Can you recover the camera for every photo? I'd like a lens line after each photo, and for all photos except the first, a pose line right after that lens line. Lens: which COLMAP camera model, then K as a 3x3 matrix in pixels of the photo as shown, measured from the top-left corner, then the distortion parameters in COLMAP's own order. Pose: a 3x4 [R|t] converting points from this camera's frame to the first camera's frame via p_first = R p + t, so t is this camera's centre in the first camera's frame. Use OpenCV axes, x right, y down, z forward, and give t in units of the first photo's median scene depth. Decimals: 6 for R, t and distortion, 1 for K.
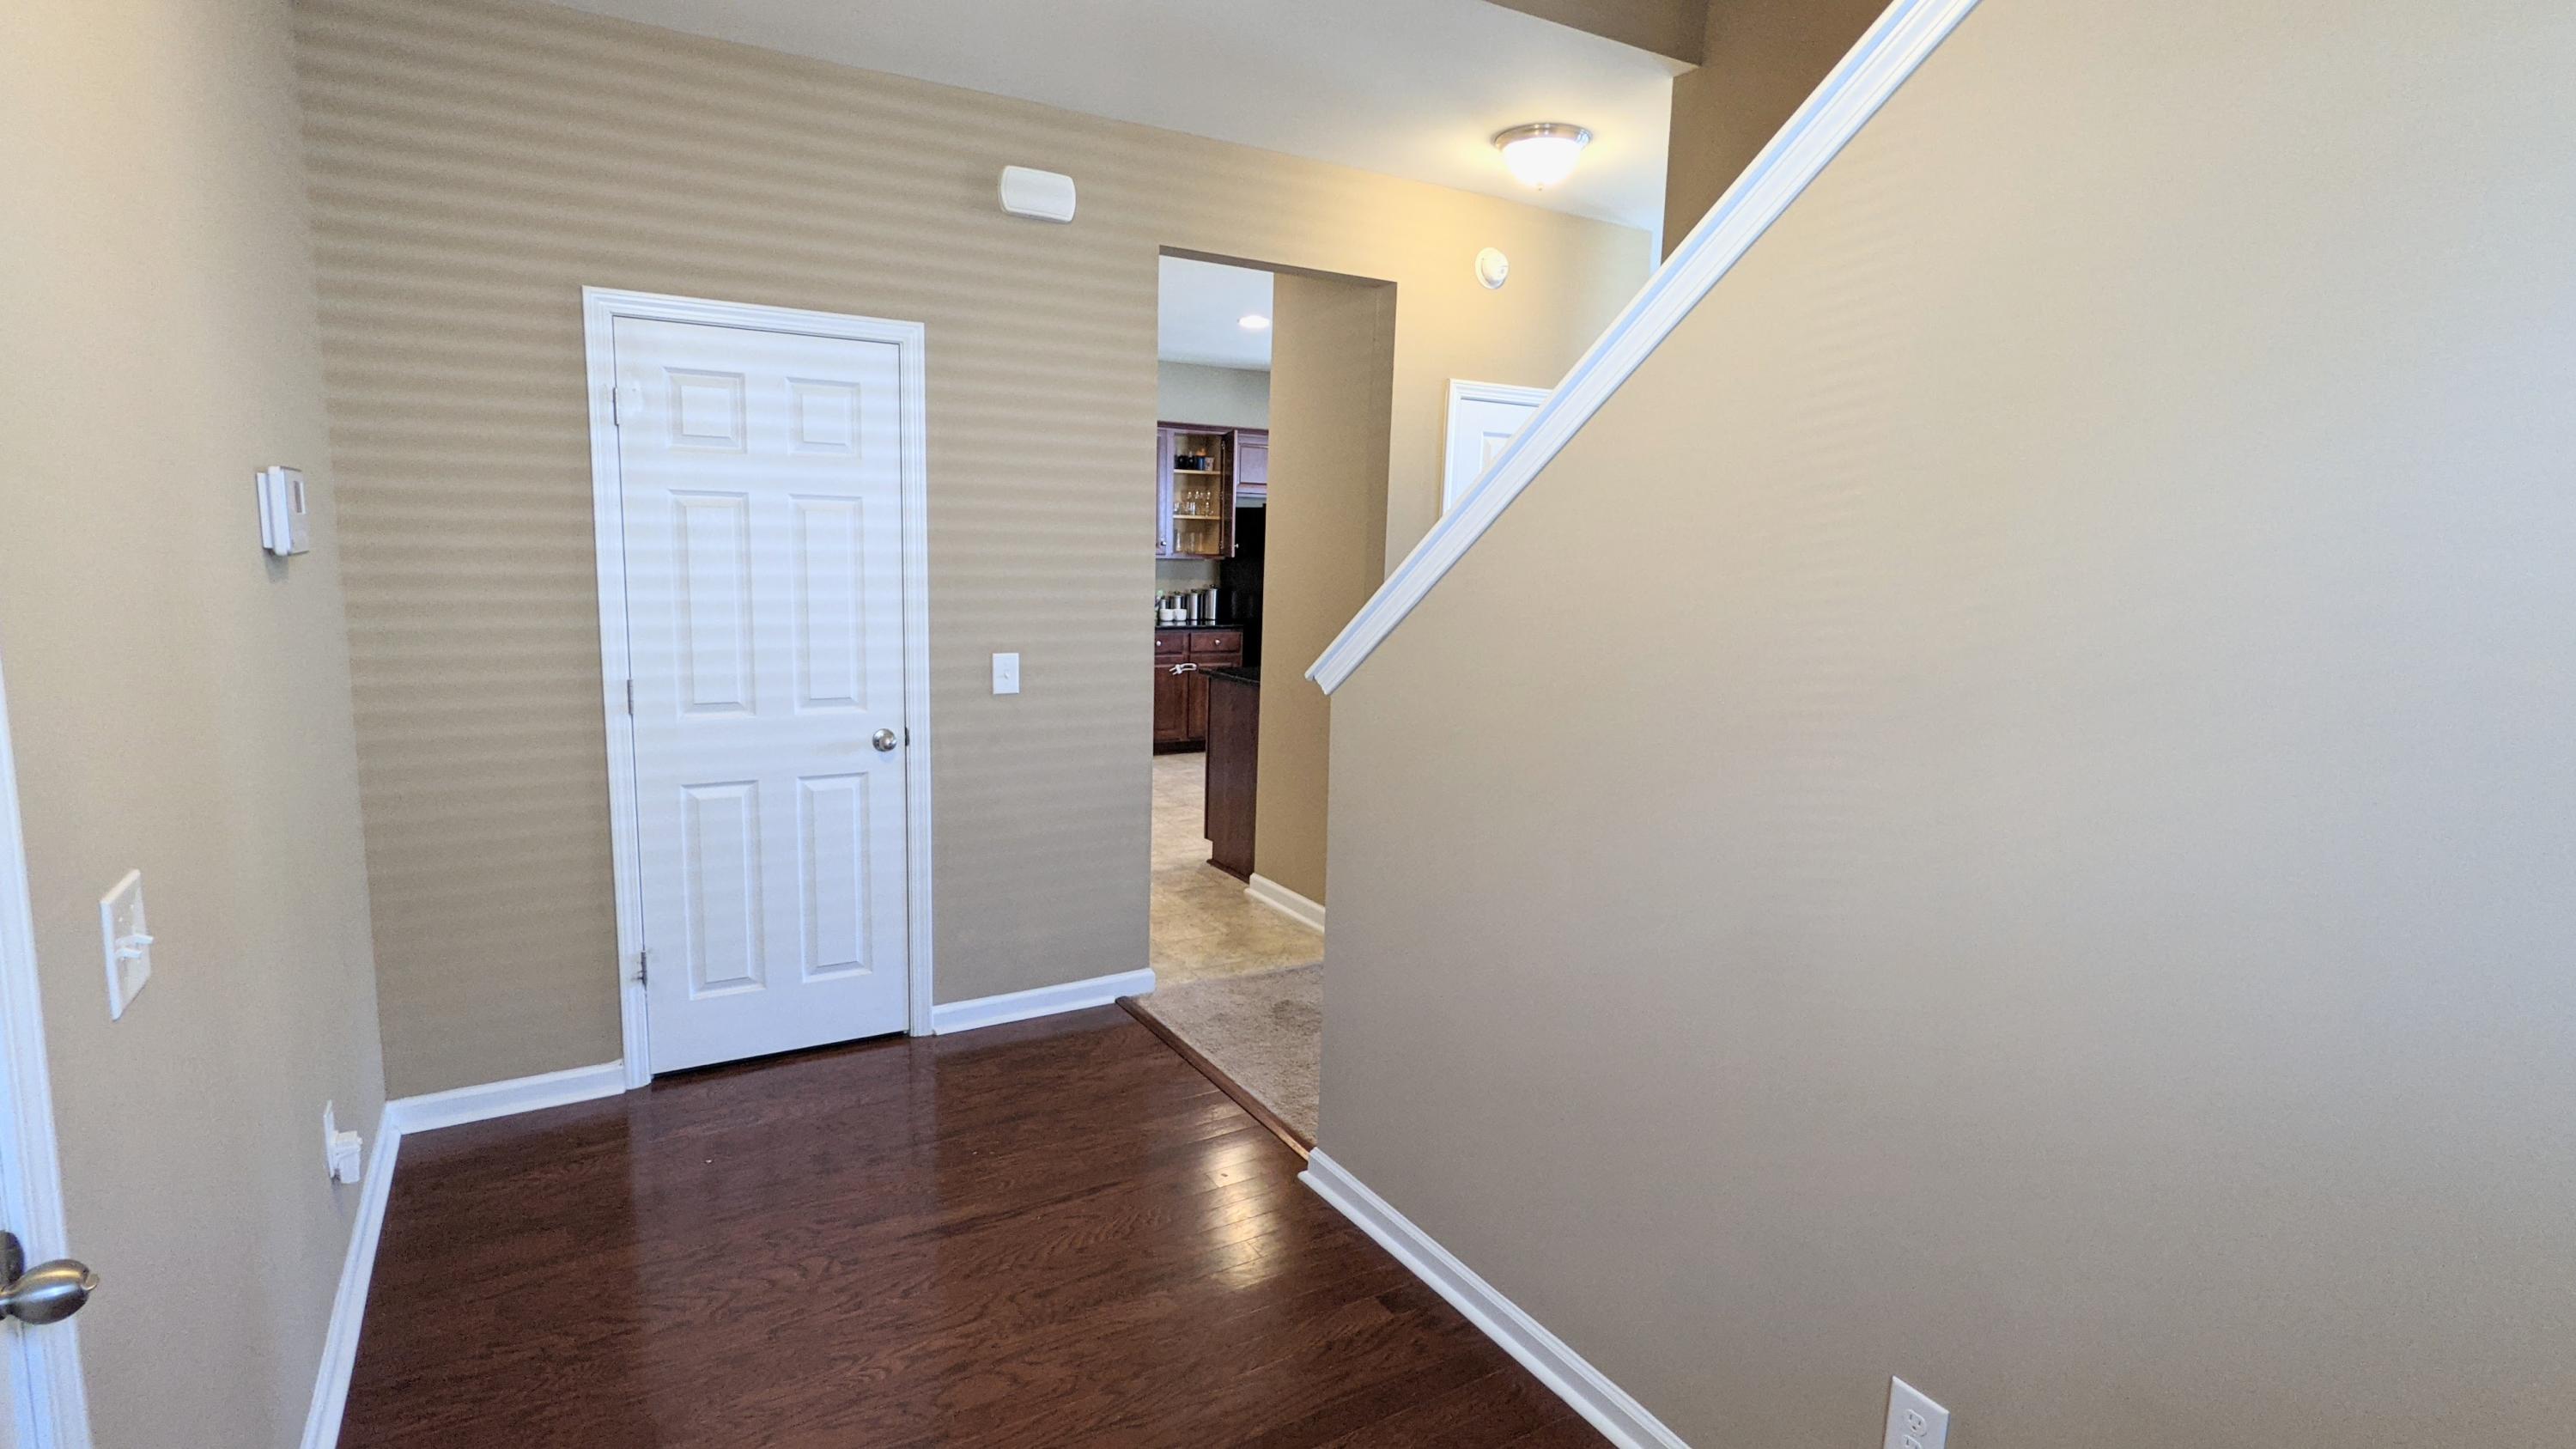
lens RADIAL K [[1245.7, 0, 1281.7], [0, 1245.7, 723.7], [0, 0, 1]] dist [-0.000020, -0.000448]
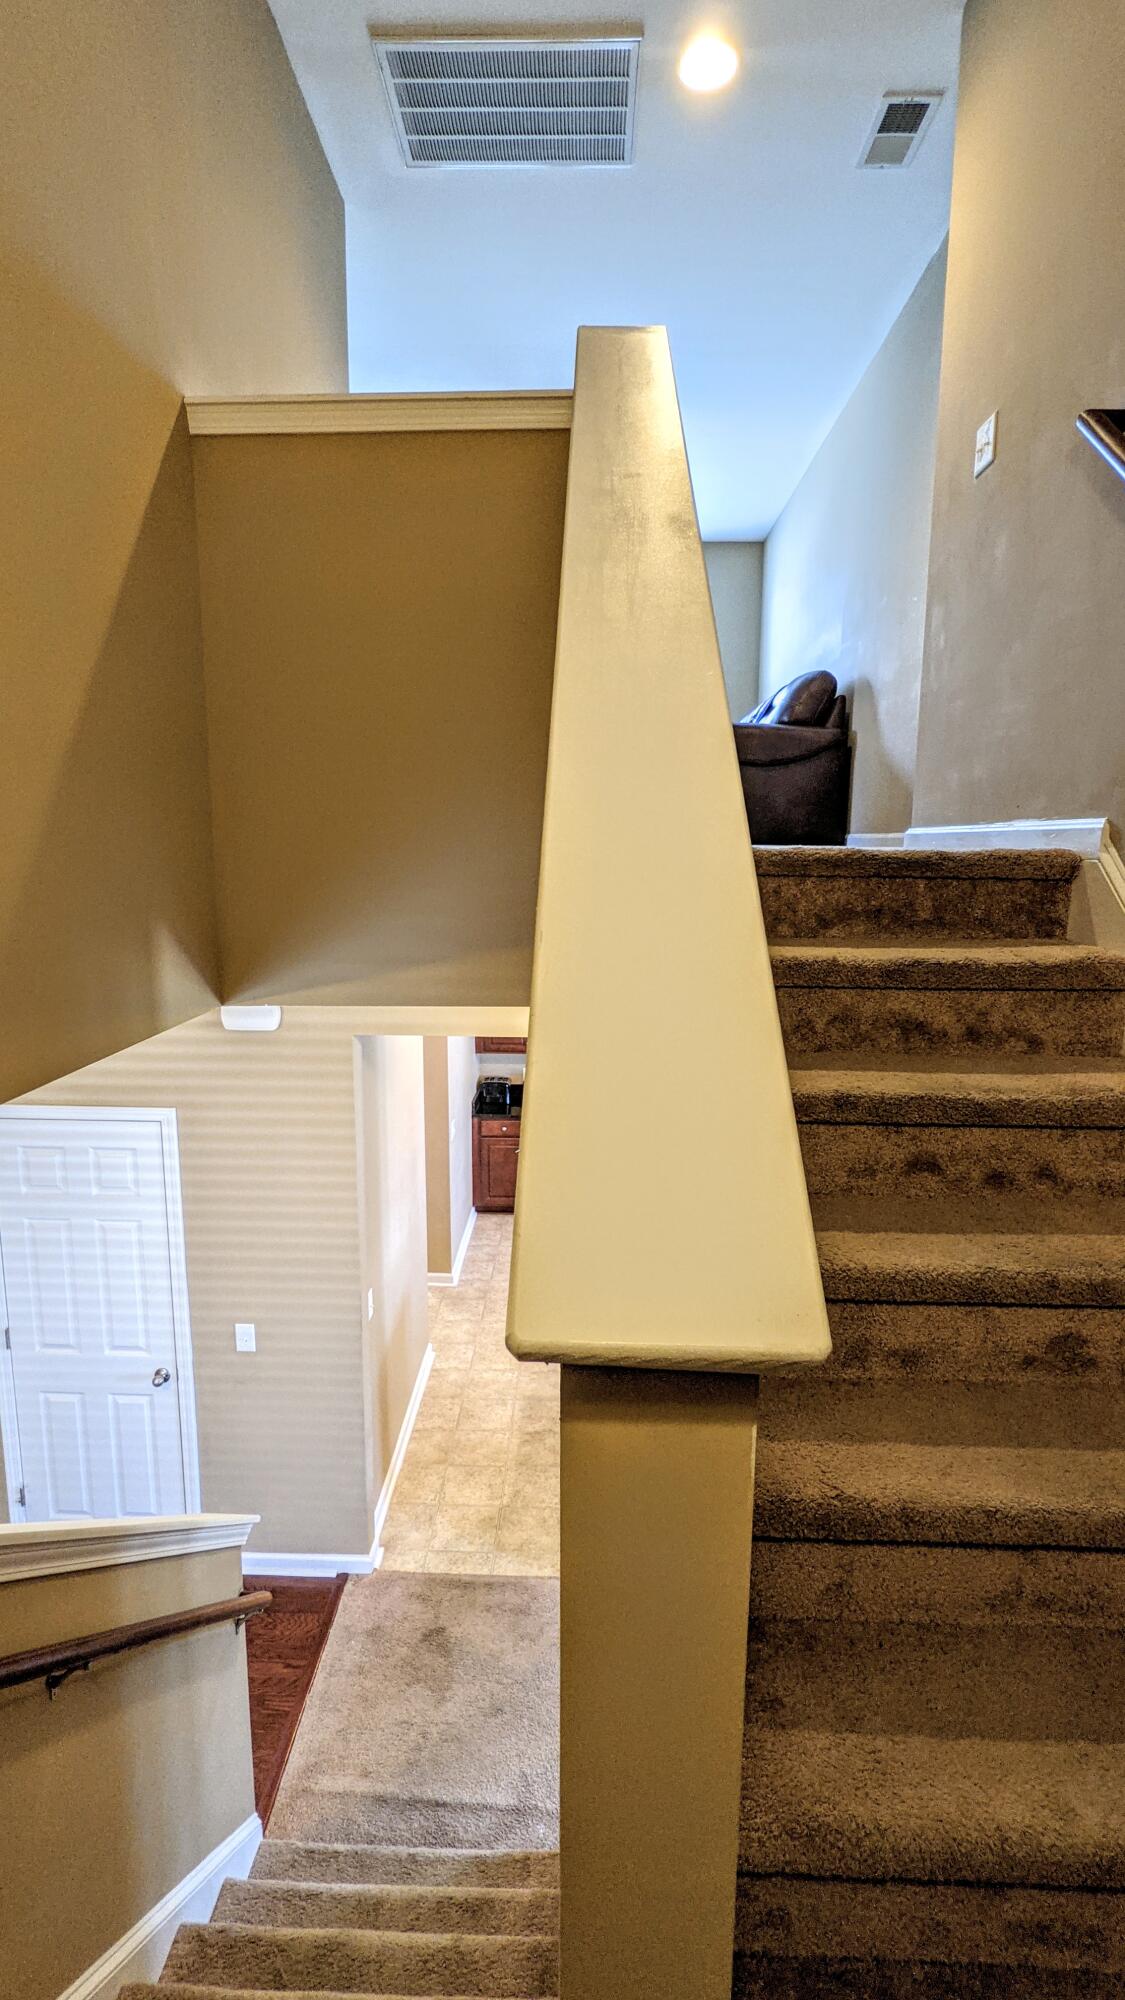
lens RADIAL K [[967.0, 0, 563.2], [0, 967.0, 1009.5], [0, 0, 1]] dist [-0.000020, -0.000448]
pose [[0.842921, 0.067487, -0.533788, 0.668937], [-0.066437, 0.997565, 0.021210, -0.480836], [0.533920, 0.017585, 0.845352, 0.288759]]
